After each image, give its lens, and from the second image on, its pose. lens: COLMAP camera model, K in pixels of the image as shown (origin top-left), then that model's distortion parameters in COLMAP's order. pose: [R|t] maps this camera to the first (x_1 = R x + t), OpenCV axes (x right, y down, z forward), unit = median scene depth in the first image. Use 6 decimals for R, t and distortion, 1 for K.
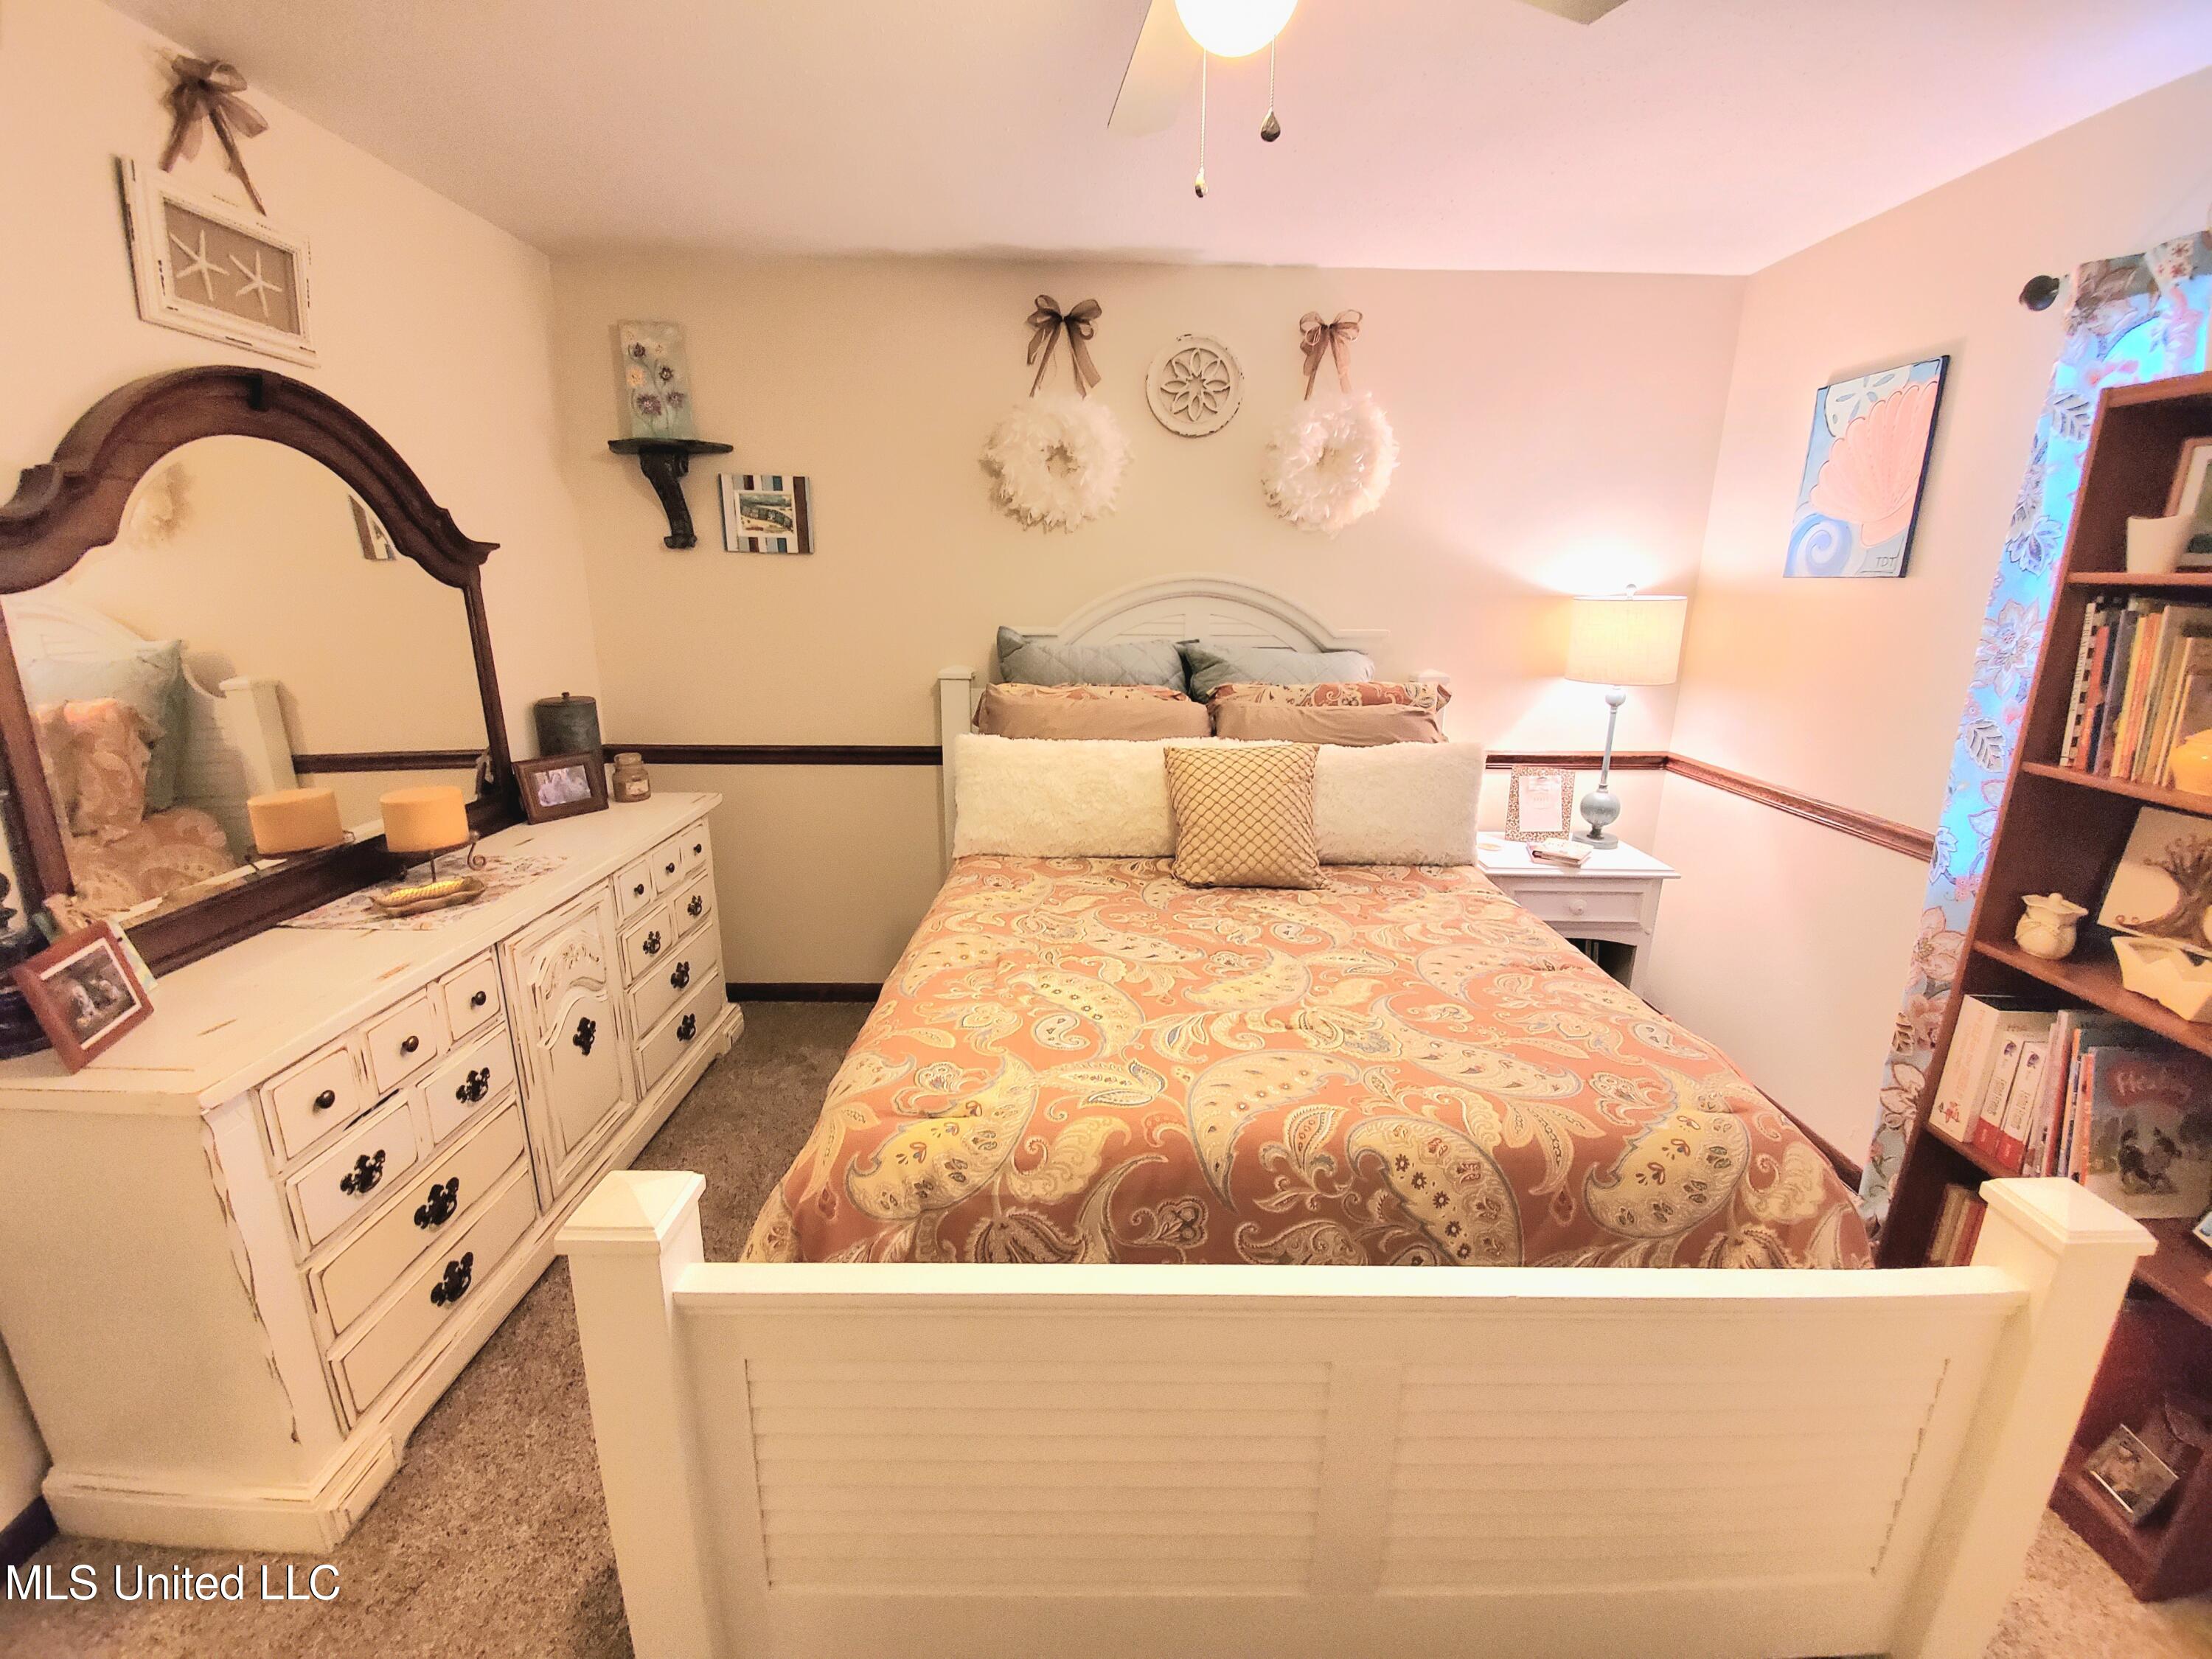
lens RADIAL K [[918.3, 0, 1106.0], [0, 918.3, 829.5], [0, 0, 1]] dist [0.001723, -0.015016]
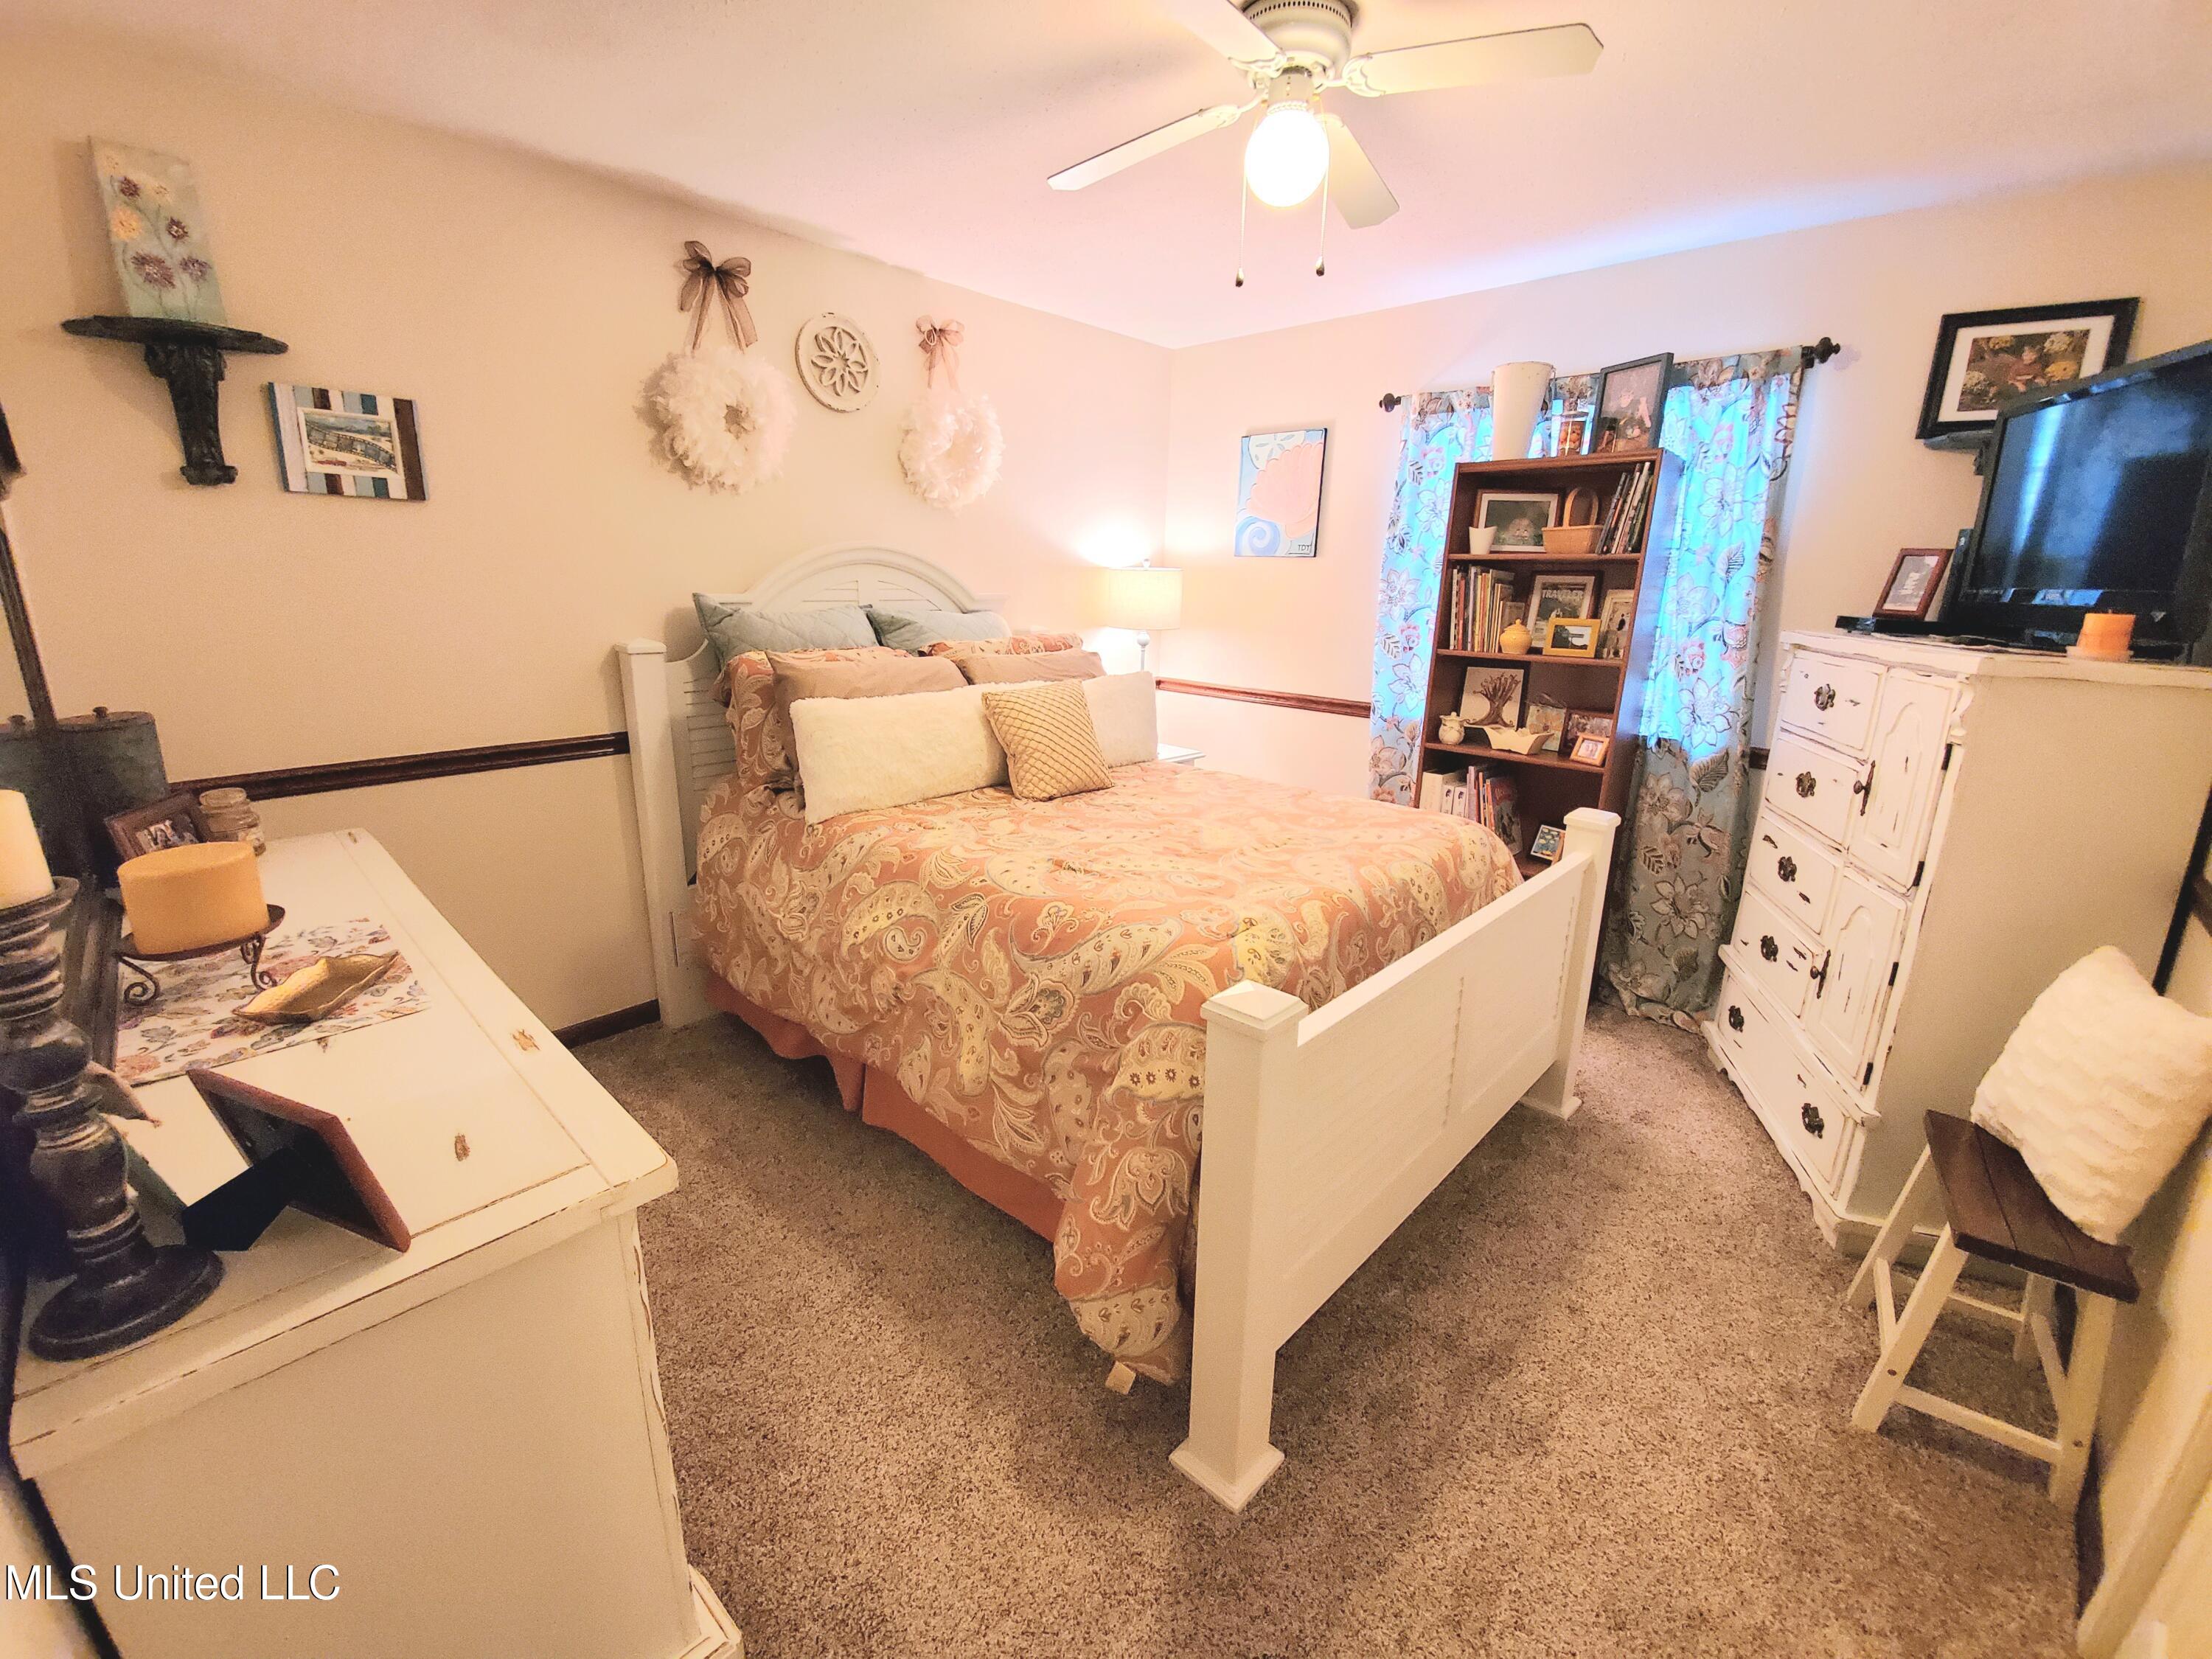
lens RADIAL K [[882.6, 0, 1106.0], [0, 882.6, 829.5], [0, 0, 1]] dist [0.019200, -0.019850]
pose [[0.690014, -0.195187, 0.696981, -0.536746], [0.170228, 0.979705, 0.105836, -0.008996], [-0.703493, 0.045617, 0.709236, 0.077888]]
